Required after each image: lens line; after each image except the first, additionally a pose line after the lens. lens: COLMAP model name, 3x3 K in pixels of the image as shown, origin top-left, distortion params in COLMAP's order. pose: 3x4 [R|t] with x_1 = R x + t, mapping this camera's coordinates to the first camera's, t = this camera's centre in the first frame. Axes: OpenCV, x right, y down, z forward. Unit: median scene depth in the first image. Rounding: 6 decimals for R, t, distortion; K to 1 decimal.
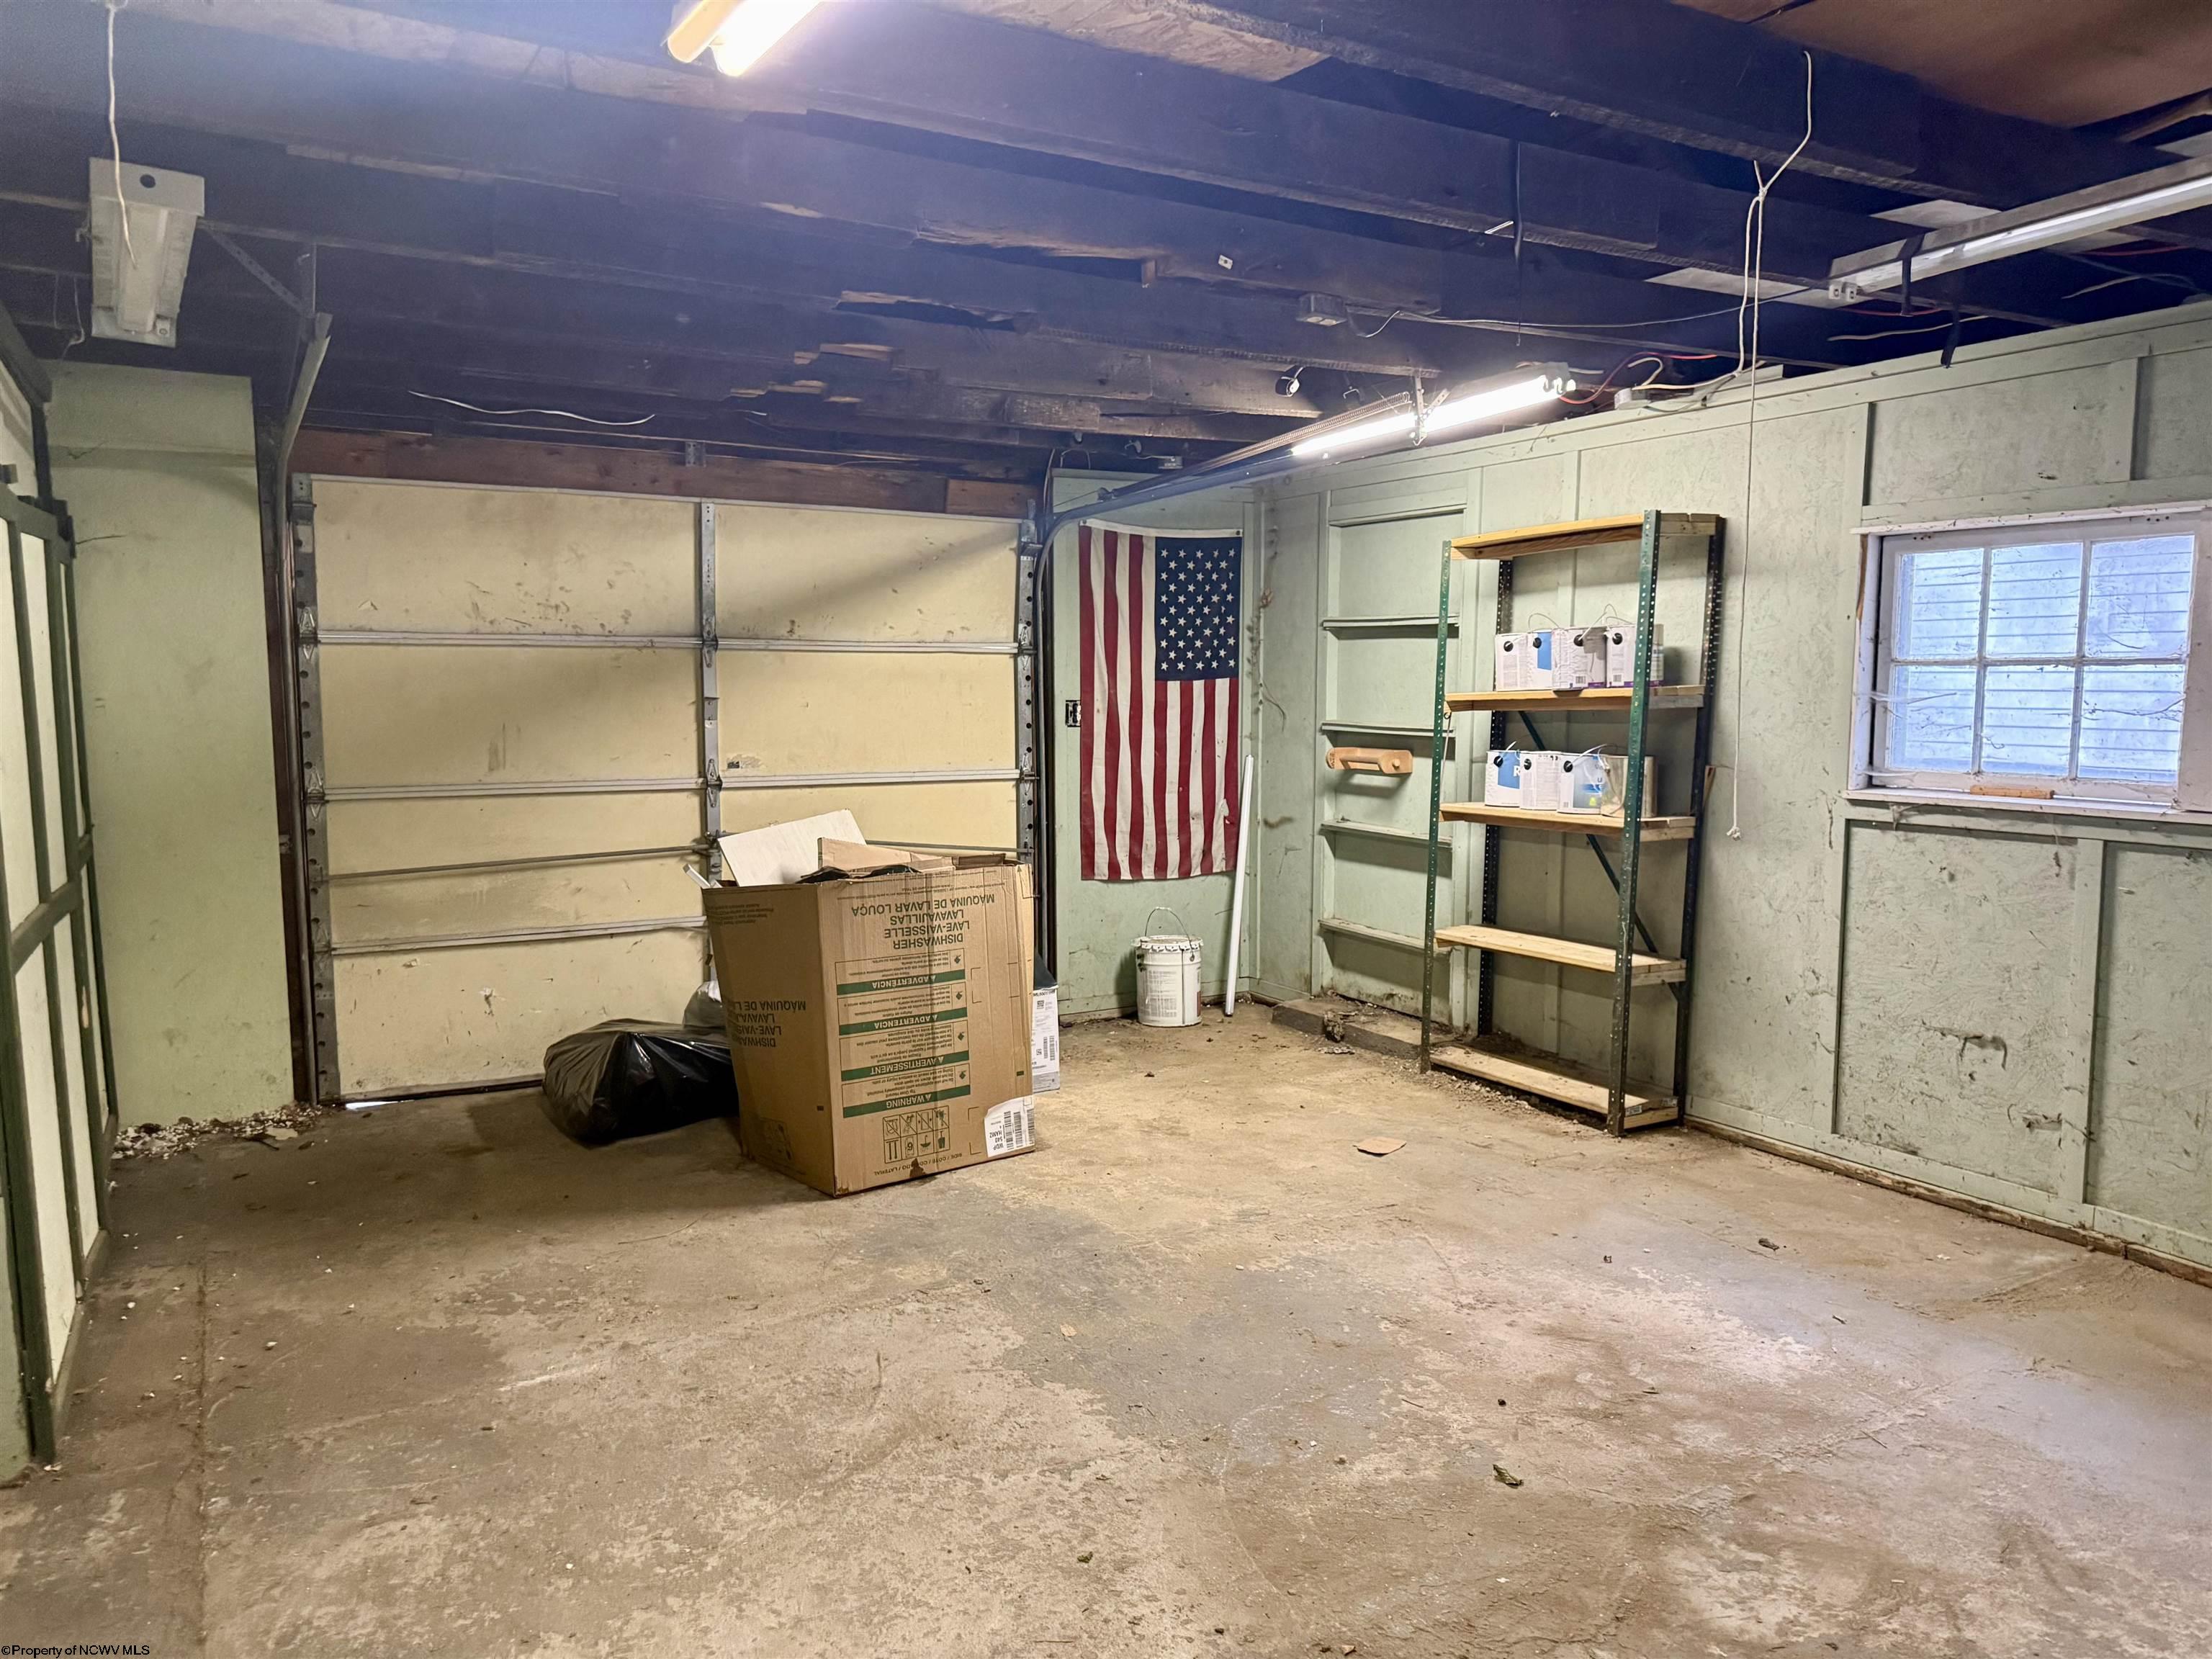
lens RADIAL K [[1545.2, 0, 1103.6], [0, 1545.2, 834.4], [0, 0, 1]] dist [0.117965, -0.182404]
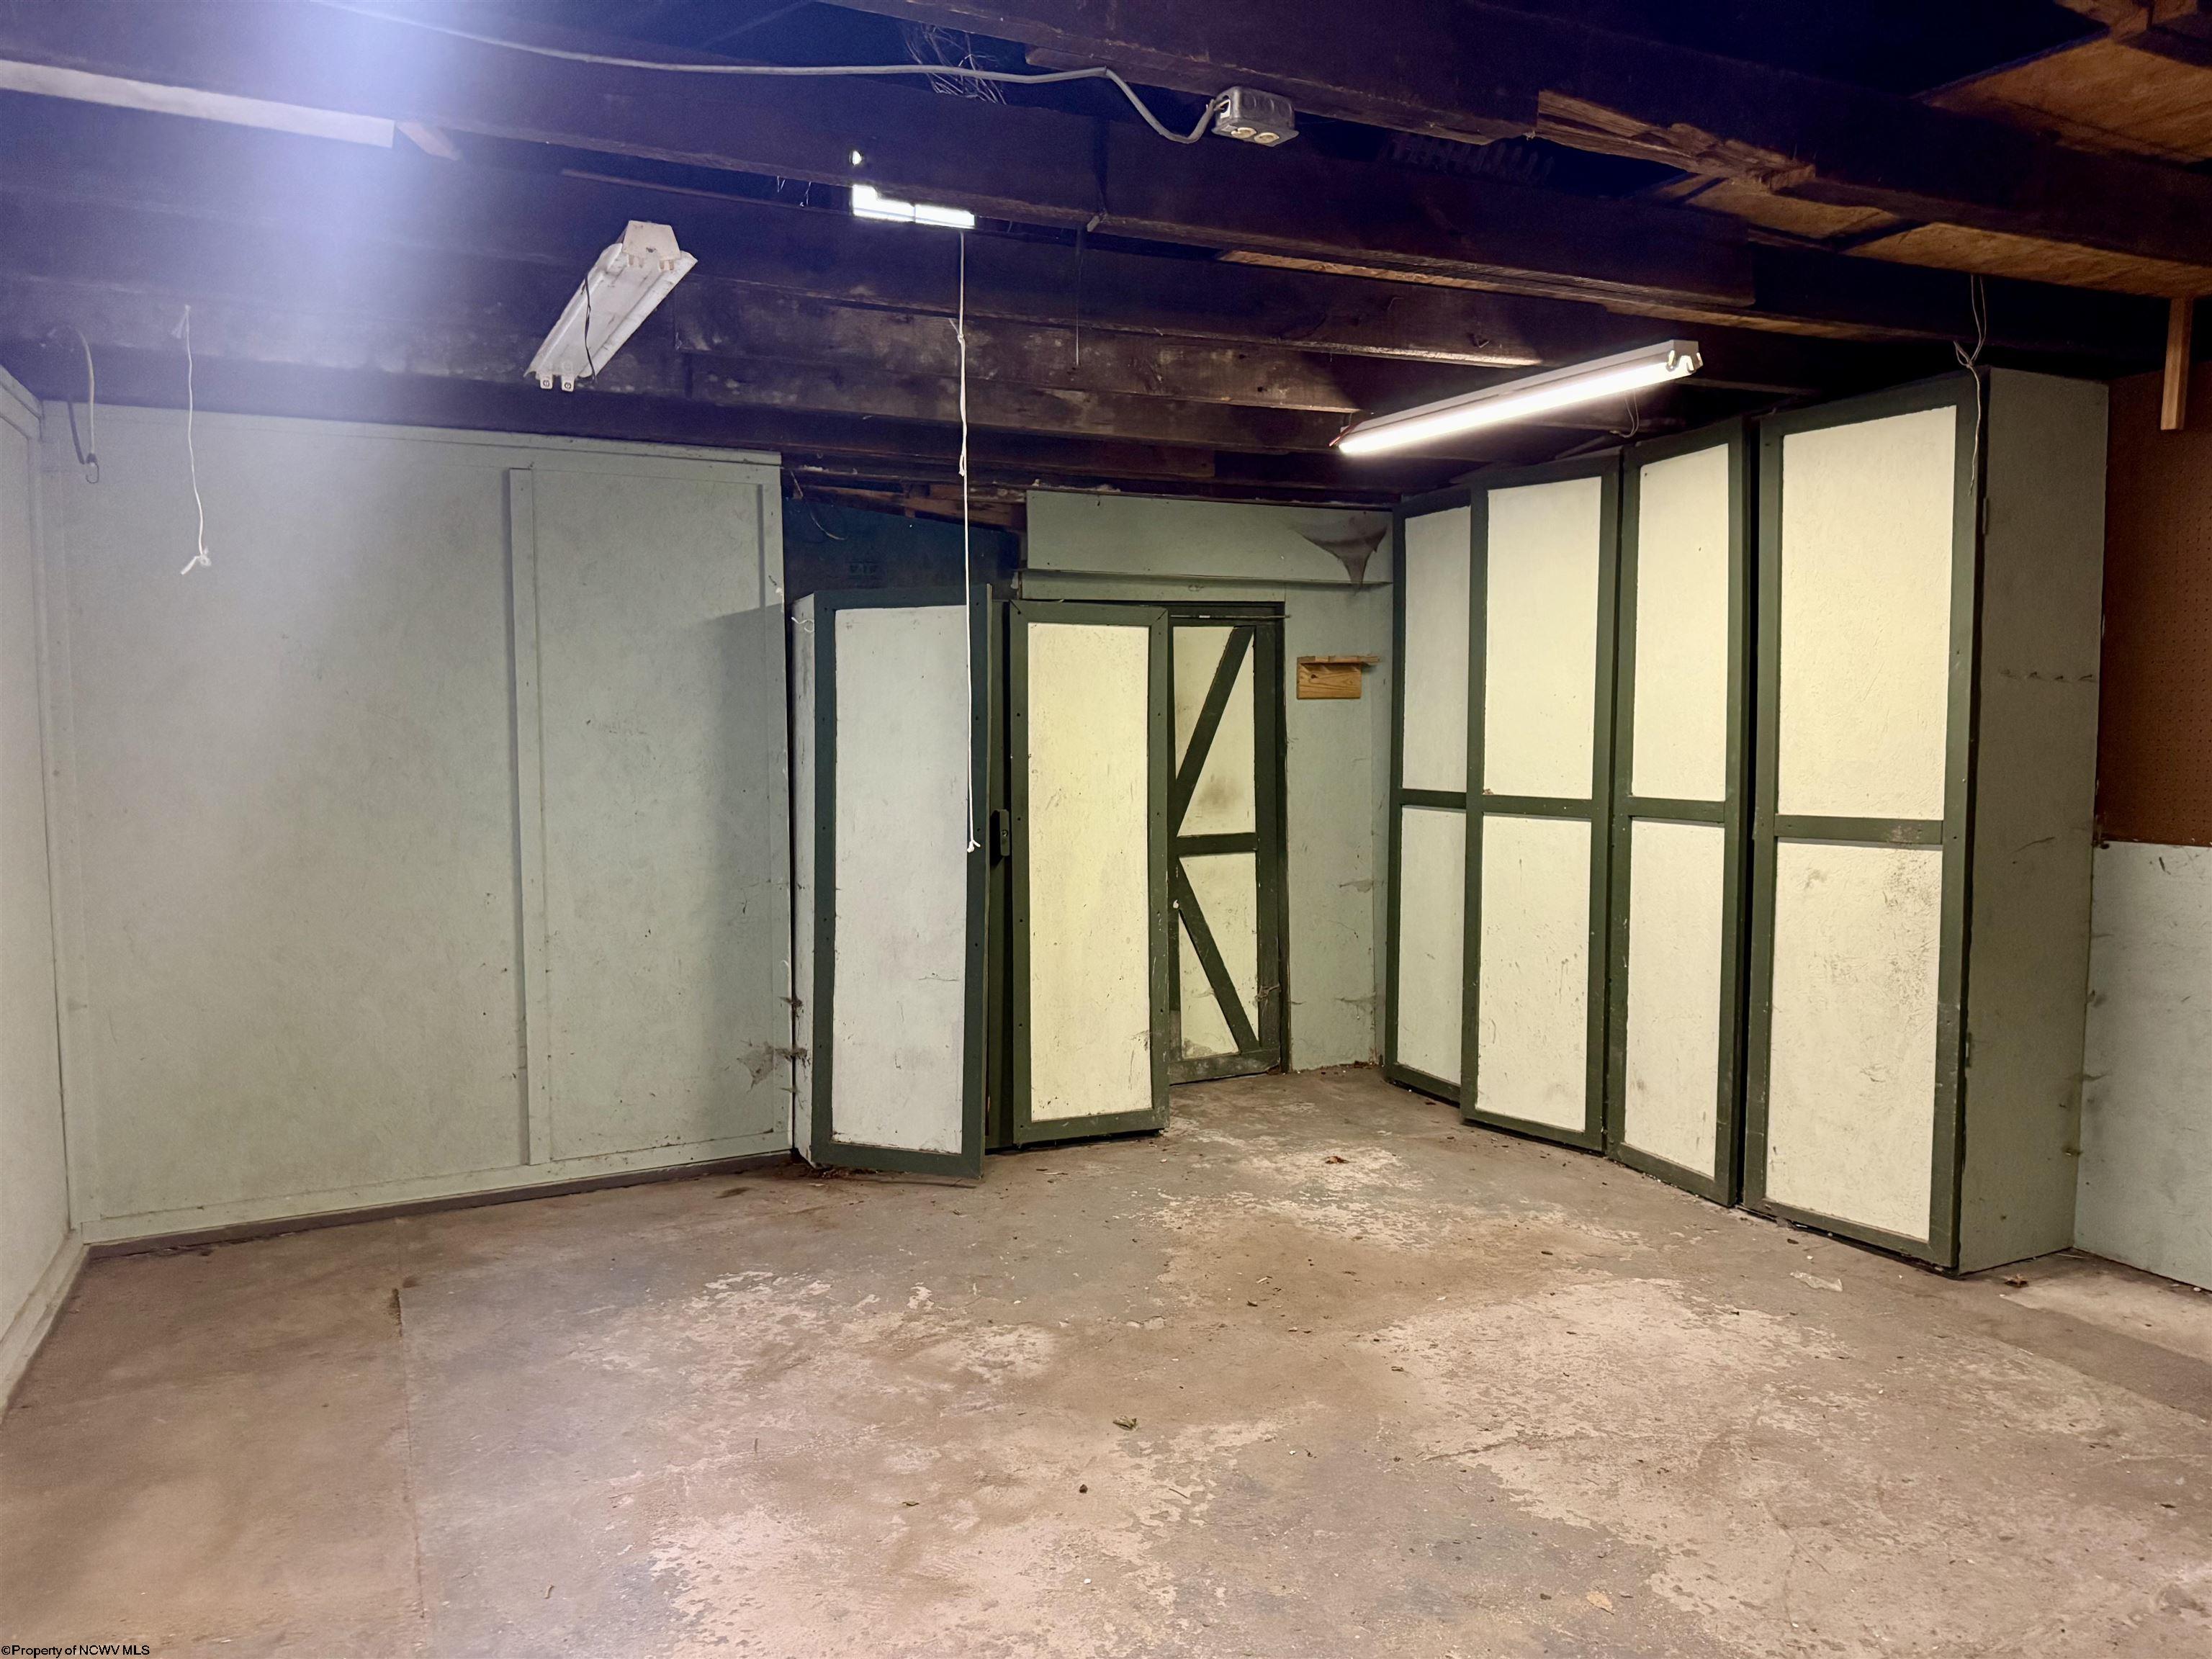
lens RADIAL K [[1545.2, 0, 1103.6], [0, 1545.2, 834.4], [0, 0, 1]] dist [0.117965, -0.182404]
pose [[-0.997015, 0.005824, 0.076983, 0.181320], [0.019091, 0.984783, 0.172736, -0.204741], [-0.074806, 0.173691, -0.981955, 2.020591]]
